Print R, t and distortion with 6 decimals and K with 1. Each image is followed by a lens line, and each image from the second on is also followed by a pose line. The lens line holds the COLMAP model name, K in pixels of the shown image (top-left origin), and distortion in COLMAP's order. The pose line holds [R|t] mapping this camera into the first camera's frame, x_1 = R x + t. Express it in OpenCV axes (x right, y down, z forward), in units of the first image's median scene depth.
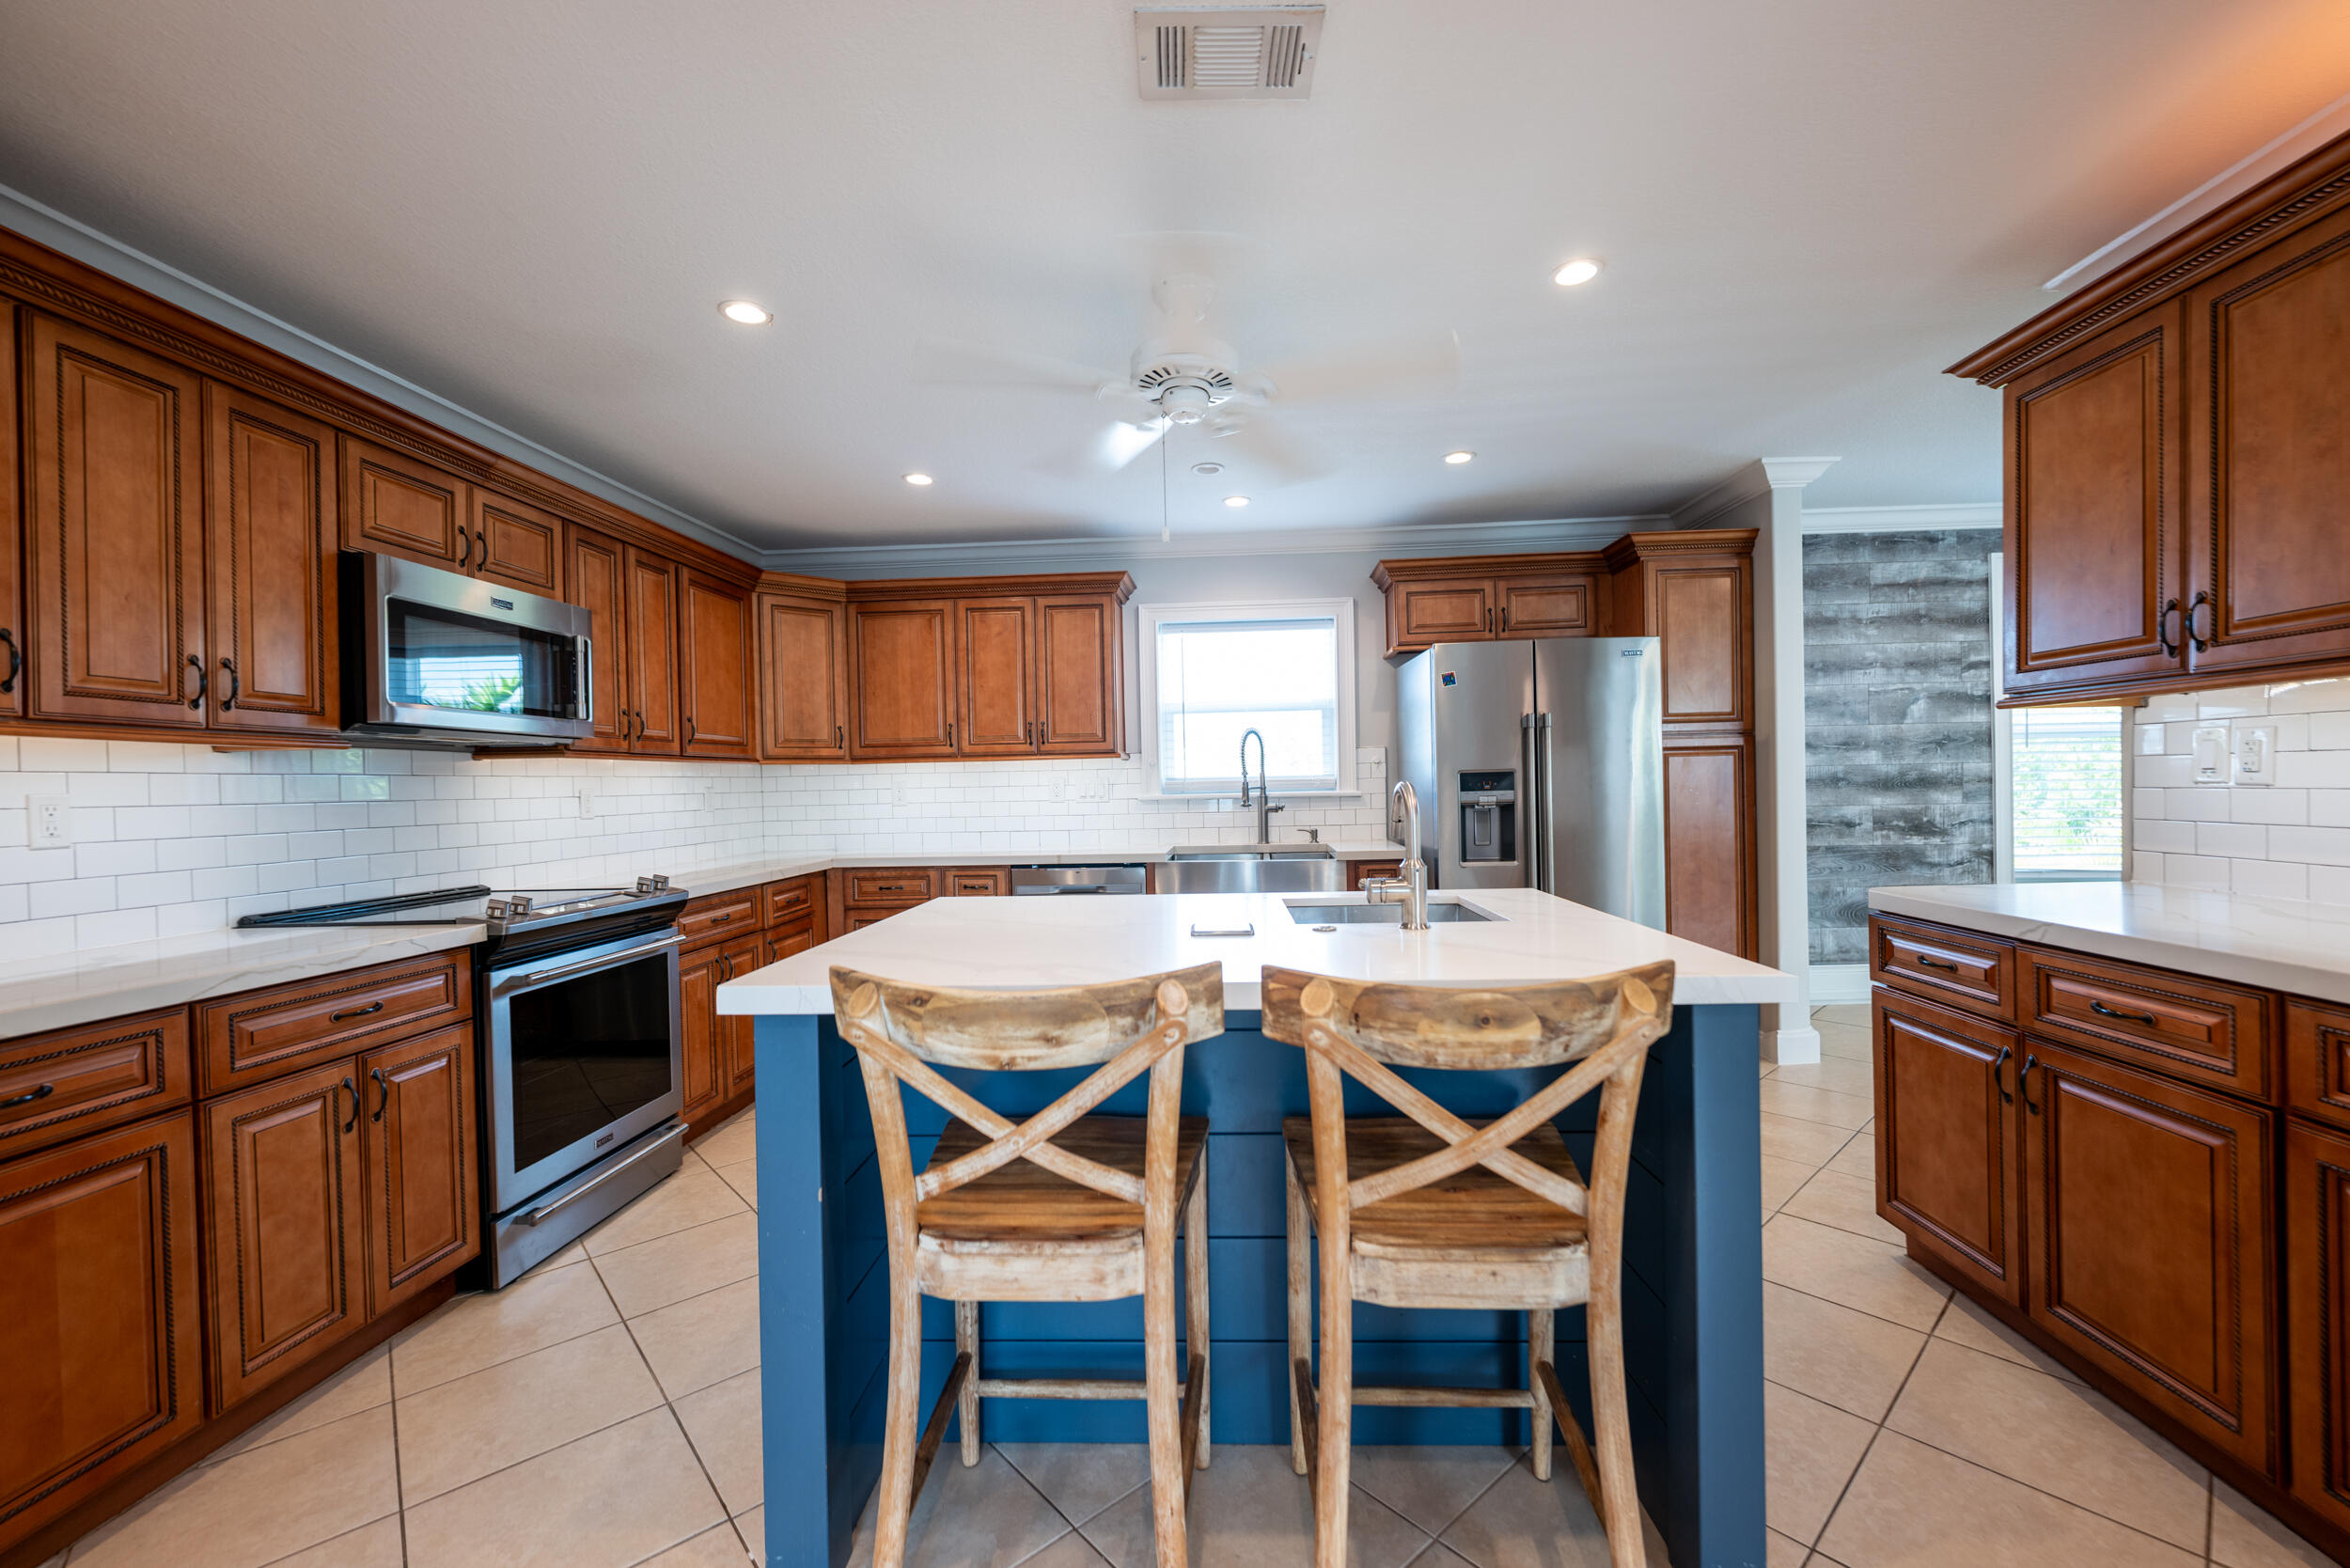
lens RADIAL K [[950.4, 0, 1185.4], [0, 950.4, 792.0], [0, 0, 1]] dist [-0.002468, 0.000390]
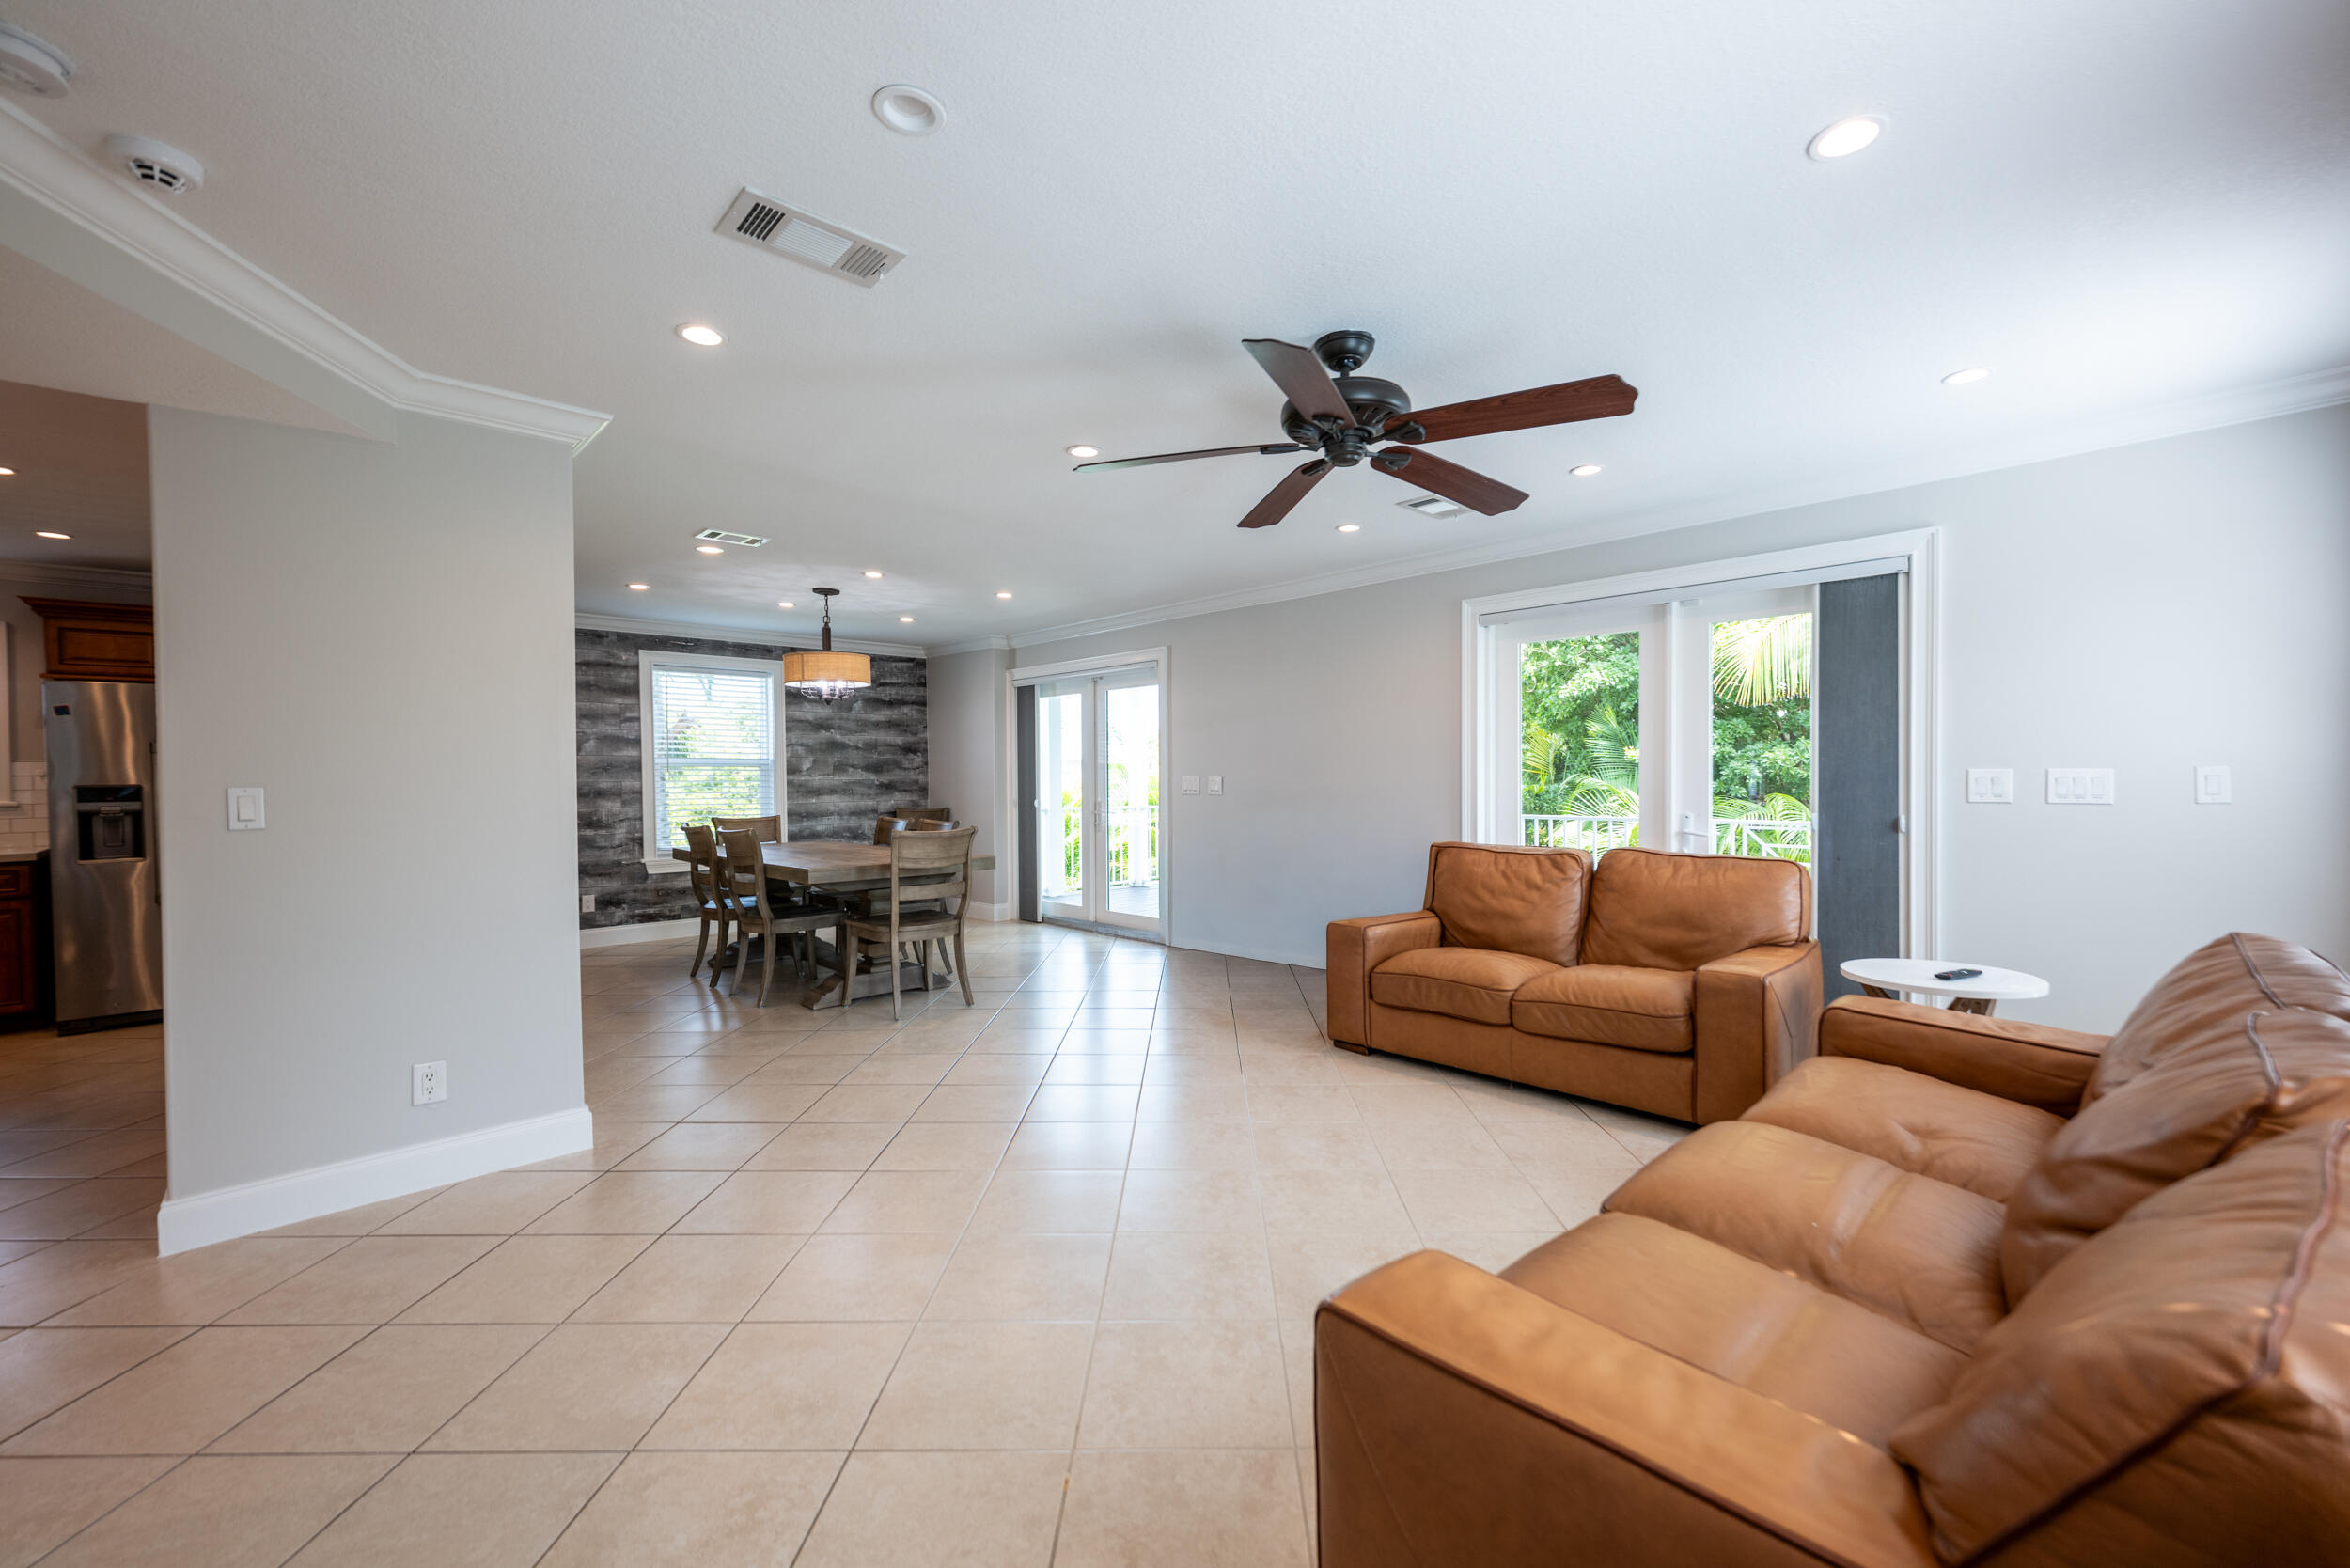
lens RADIAL K [[941.6, 0, 1192.8], [0, 941.6, 792.6], [0, 0, 1]] dist [-0.003157, -0.000216]
pose [[0.665735, 0.001687, 0.746187, 0.298838], [0.000716, 0.999996, -0.002899, -0.007548], [-0.746188, 0.002464, 0.665731, -0.748662]]
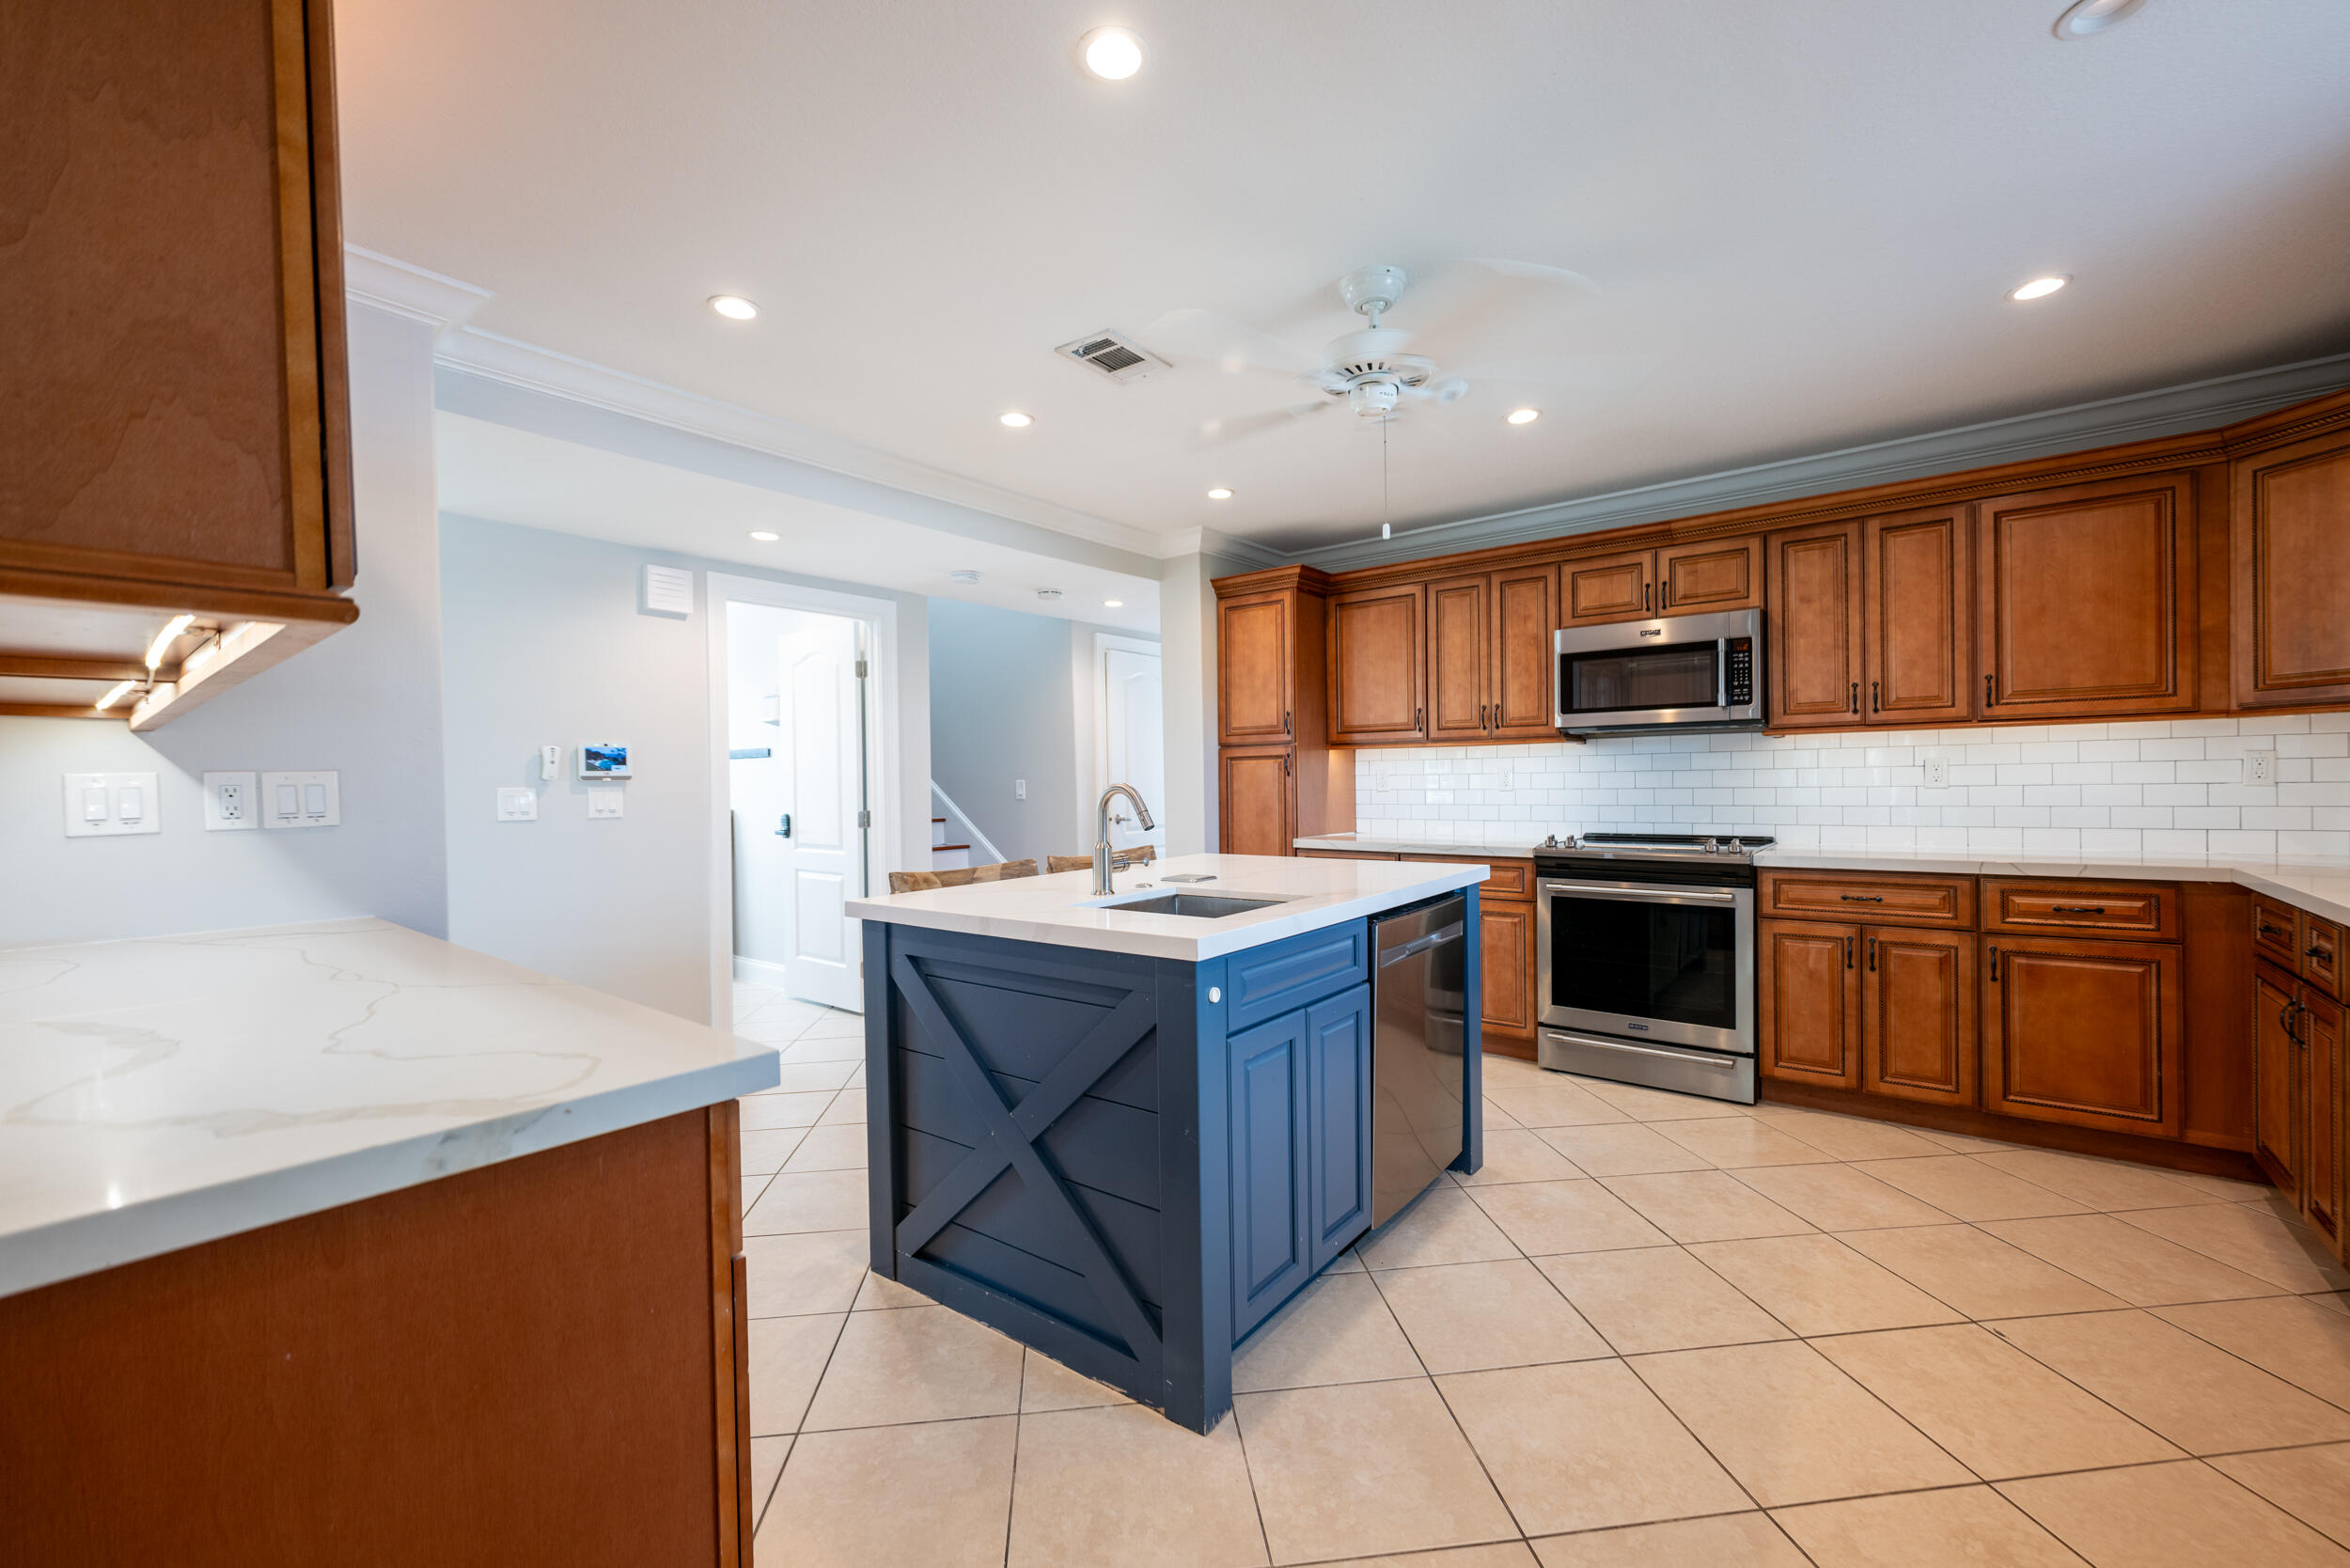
lens RADIAL K [[950.4, 0, 1185.4], [0, 950.4, 792.0], [0, 0, 1]] dist [-0.002468, 0.000390]
pose [[-0.572146, 0.043669, -0.818988, 0.515742], [0.023487, 0.999044, 0.036862, -0.018475], [0.819815, 0.001855, -0.572625, 0.759650]]
